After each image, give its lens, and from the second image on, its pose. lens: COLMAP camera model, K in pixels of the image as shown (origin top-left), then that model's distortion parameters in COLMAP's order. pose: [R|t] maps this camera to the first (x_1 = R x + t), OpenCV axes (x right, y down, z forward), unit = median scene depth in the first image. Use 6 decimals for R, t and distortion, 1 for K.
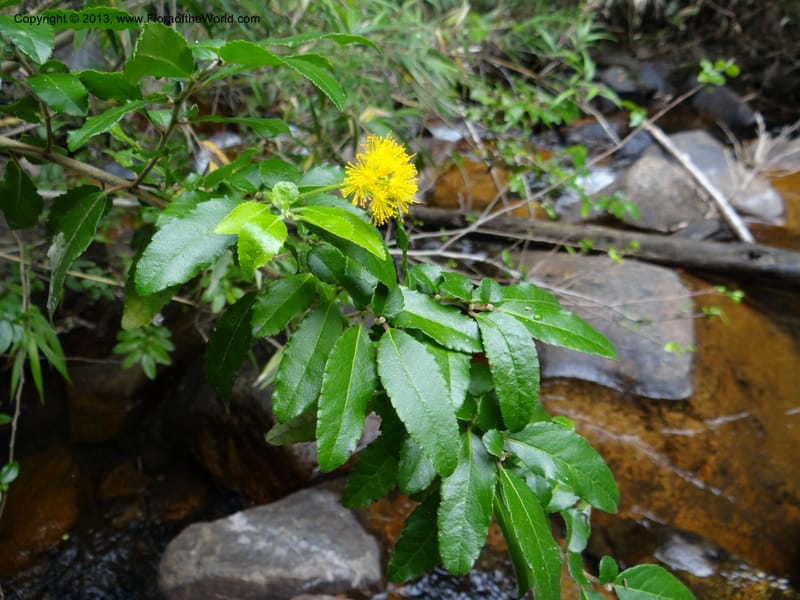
lens RADIAL K [[628.7, 0, 399.3], [0, 628.7, 287.6], [0, 0, 1]] dist [0.003972, -0.005860]
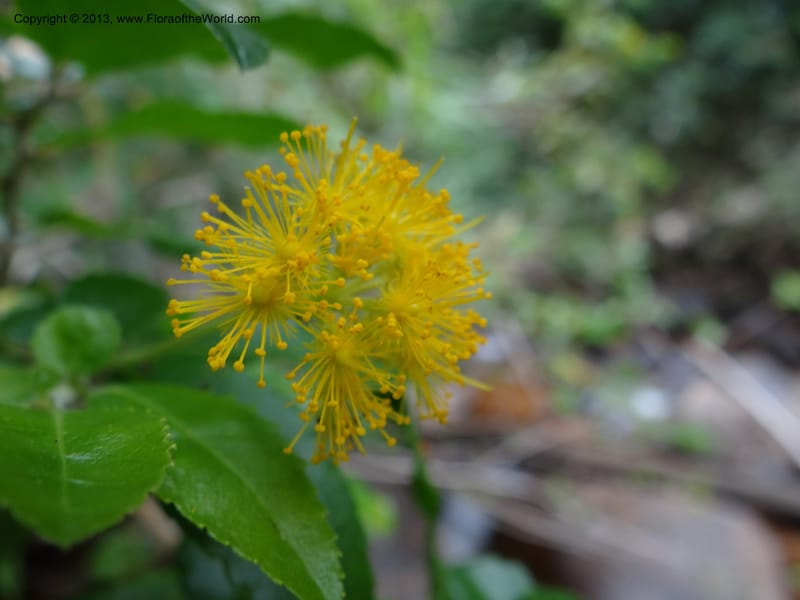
lens RADIAL K [[628.7, 0, 399.3], [0, 628.7, 287.6], [0, 0, 1]] dist [0.003972, -0.005860]
pose [[0.996579, 0.049978, -0.065822, 0.001134], [-0.068806, 0.942933, -0.325796, -0.012297], [0.045783, 0.329210, 0.943146, 0.106450]]
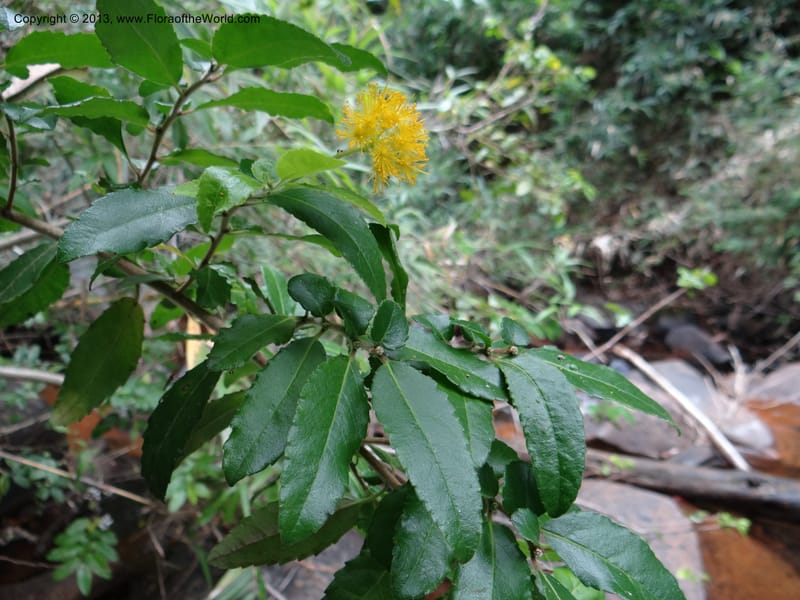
lens RADIAL K [[628.7, 0, 399.3], [0, 628.7, 287.6], [0, 0, 1]] dist [0.003972, -0.005860]
pose [[0.998869, 0.042801, 0.020720, -0.003573], [-0.032714, 0.934746, -0.353807, 0.042088], [-0.034511, 0.352729, 0.935089, 0.040942]]
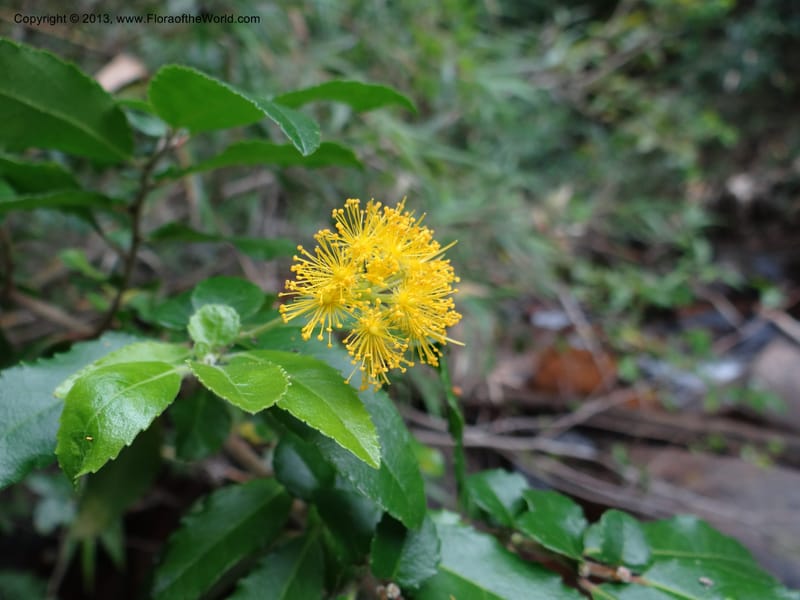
lens RADIAL K [[625.7, 0, 400.0], [0, 625.7, 300.0], [0, 0, 1]] dist [0.002637, 0.002004]
pose [[0.986913, 0.009182, -0.160990, 0.008748], [-0.052162, 0.962879, -0.264846, -0.006128], [0.152582, 0.269777, 0.950757, 0.079897]]
